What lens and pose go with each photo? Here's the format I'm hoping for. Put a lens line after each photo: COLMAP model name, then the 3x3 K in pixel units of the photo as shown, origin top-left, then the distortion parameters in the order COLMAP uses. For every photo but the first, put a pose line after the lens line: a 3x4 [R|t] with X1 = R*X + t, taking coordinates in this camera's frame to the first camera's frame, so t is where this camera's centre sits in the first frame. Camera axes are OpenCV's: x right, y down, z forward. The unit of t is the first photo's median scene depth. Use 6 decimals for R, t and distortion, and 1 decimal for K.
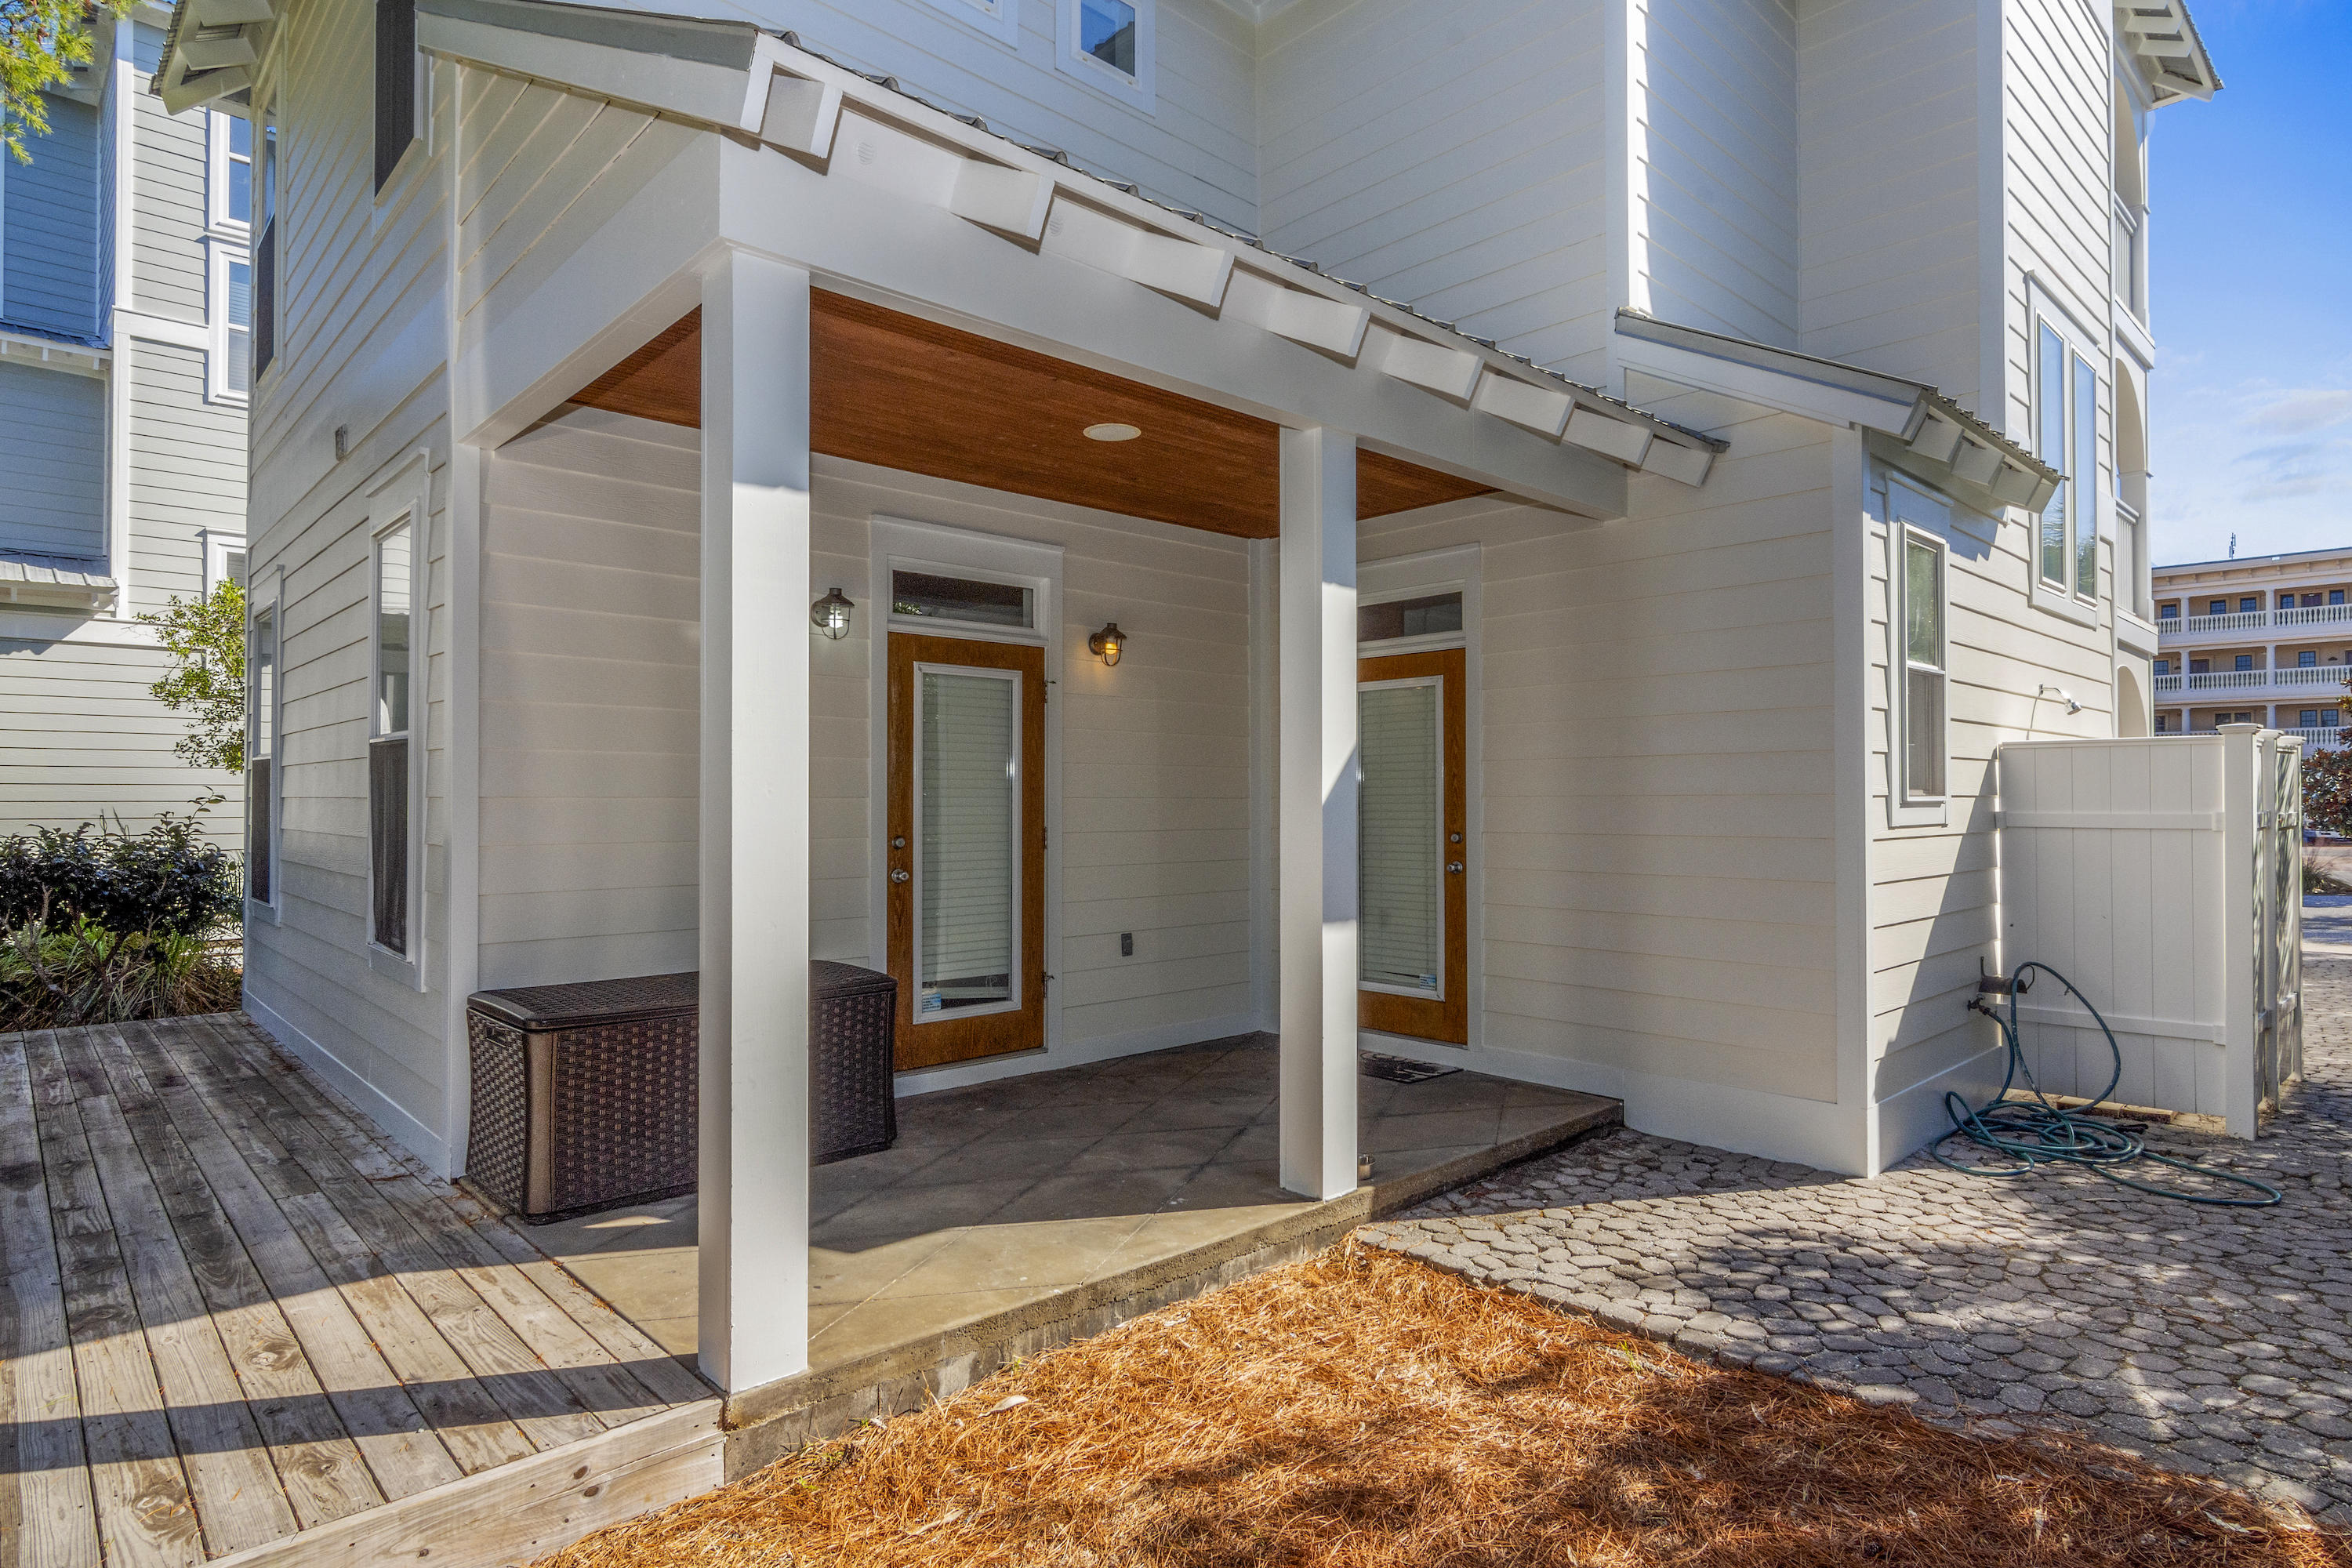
lens RADIAL K [[1293.4, 0, 1182.5], [0, 1293.4, 789.0], [0, 0, 1]] dist [-0.002902, 0.002572]
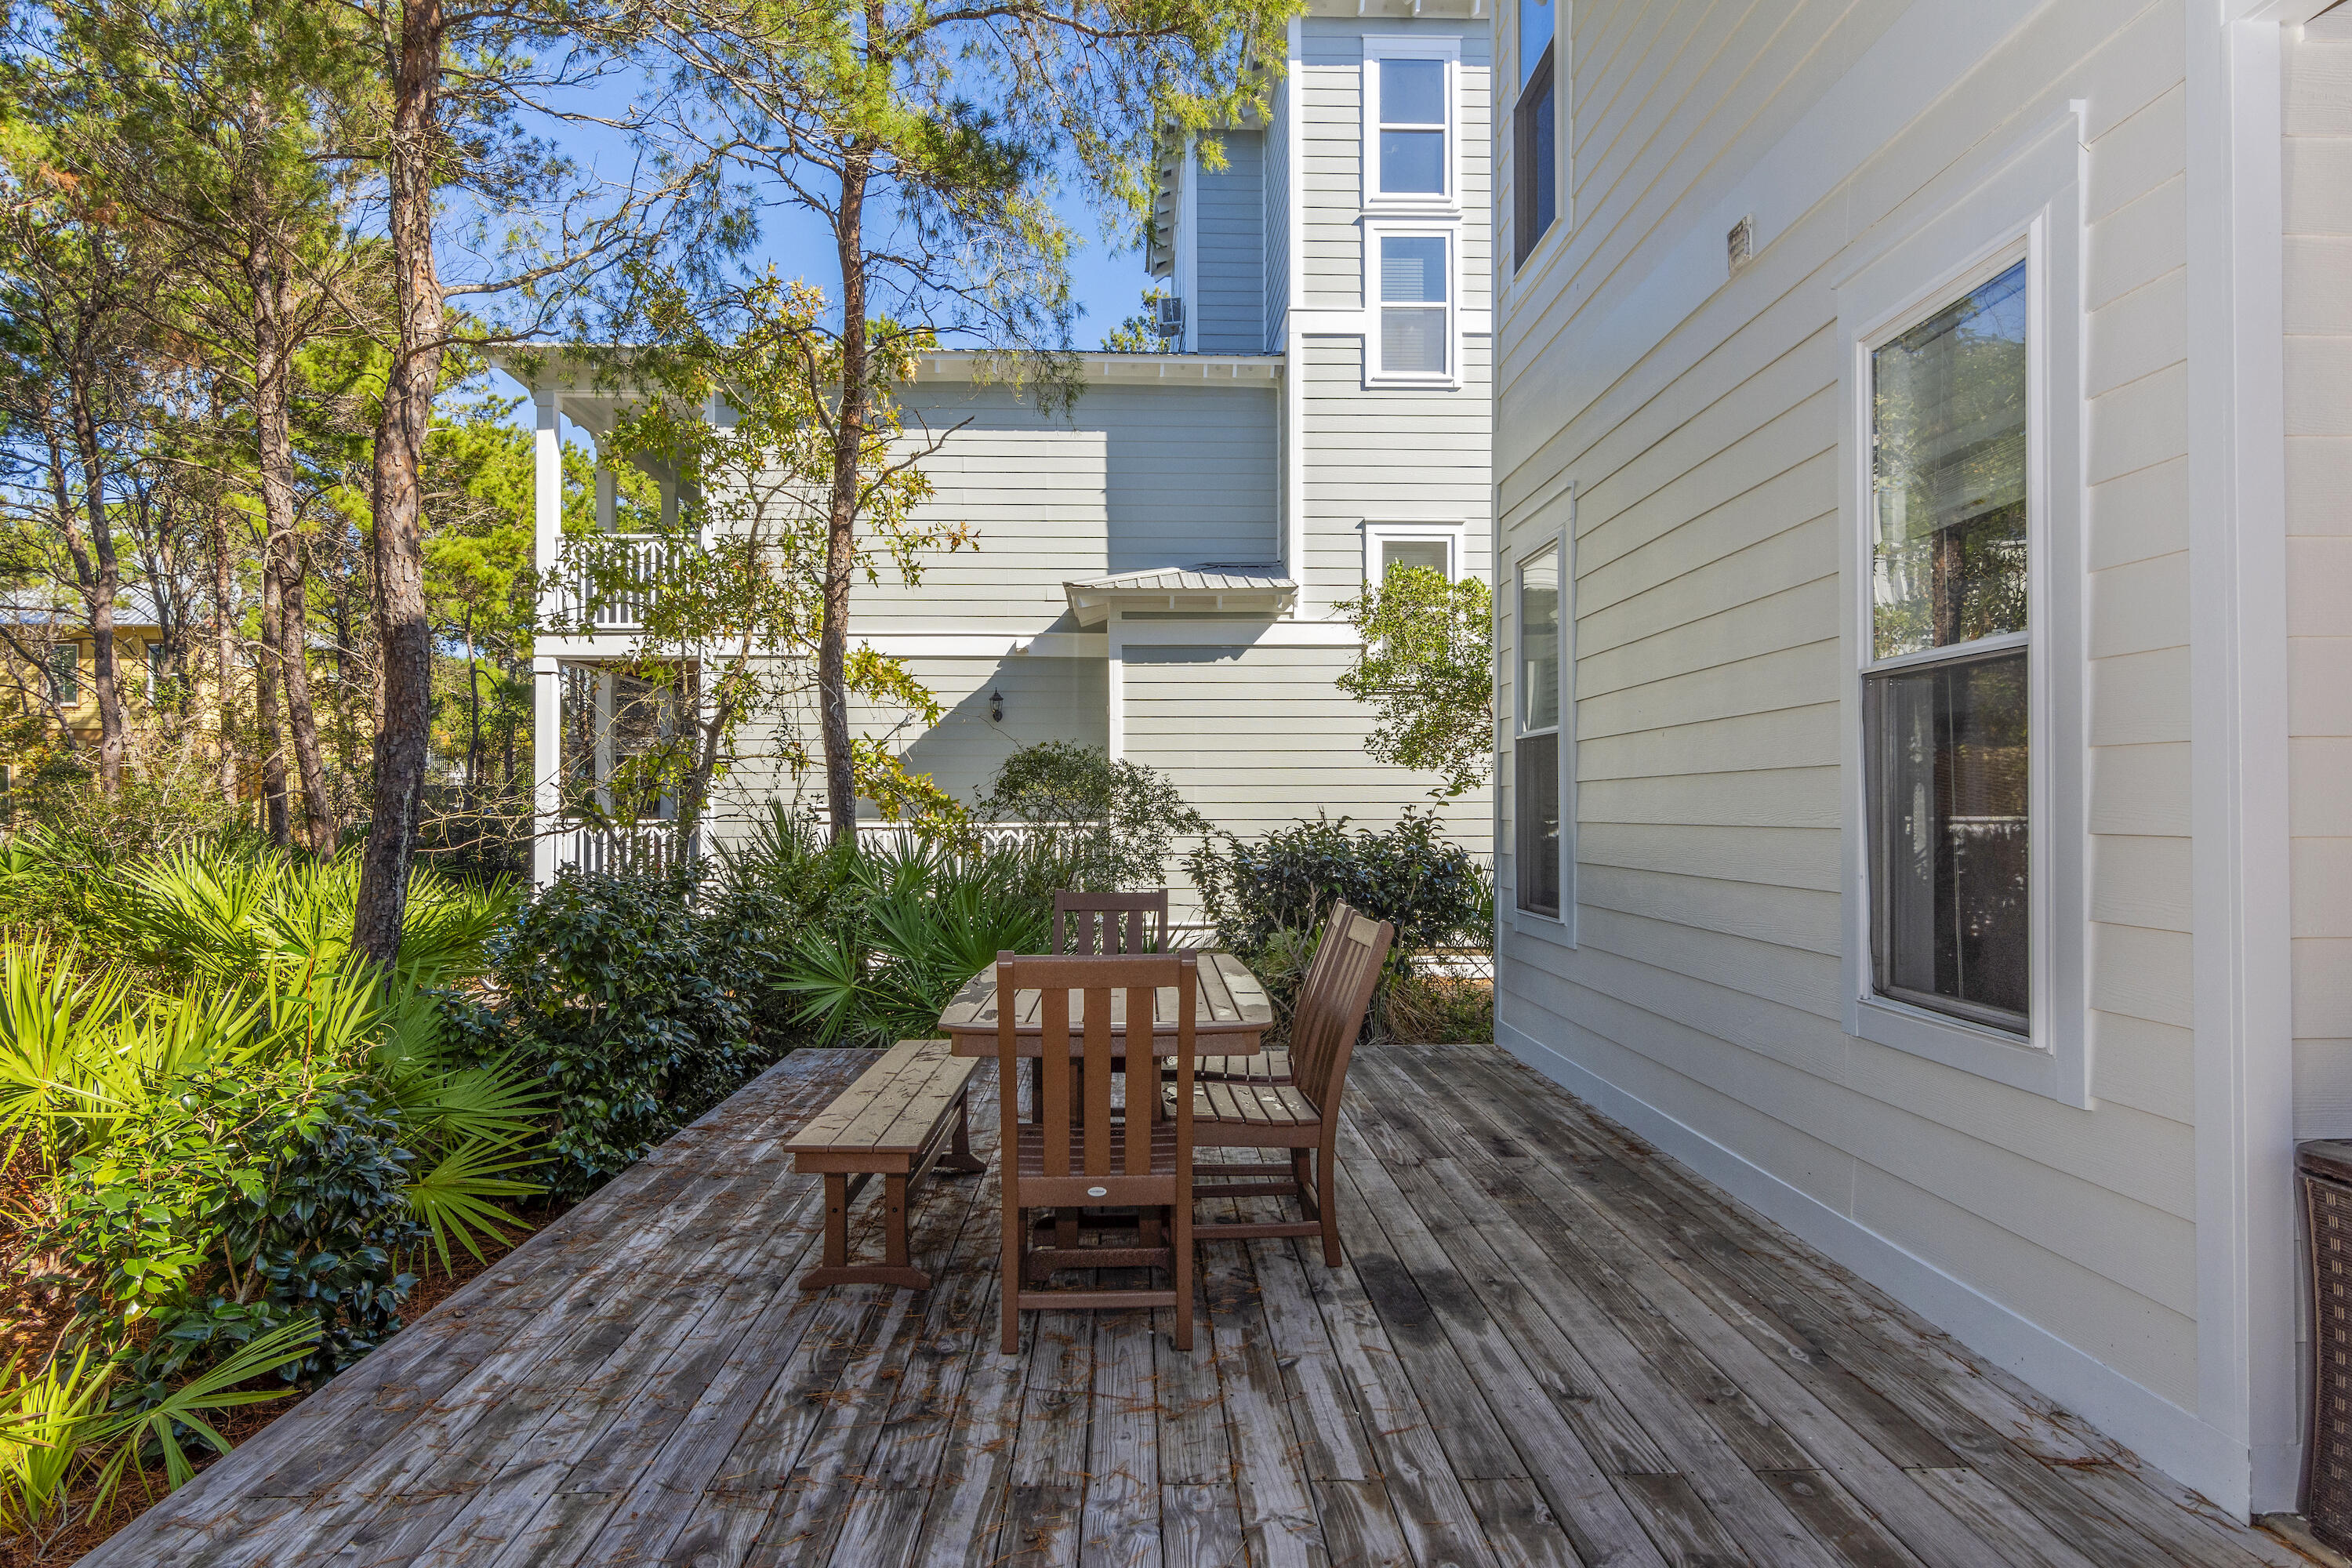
lens RADIAL K [[1433.5, 0, 1174.9], [0, 1433.5, 793.5], [0, 0, 1]] dist [-0.001284, -0.001240]
pose [[0.751953, -0.013689, -0.659075, -0.166508], [0.012975, 0.999898, -0.005964, 0.008439], [0.659090, -0.004067, 0.752053, 0.104428]]
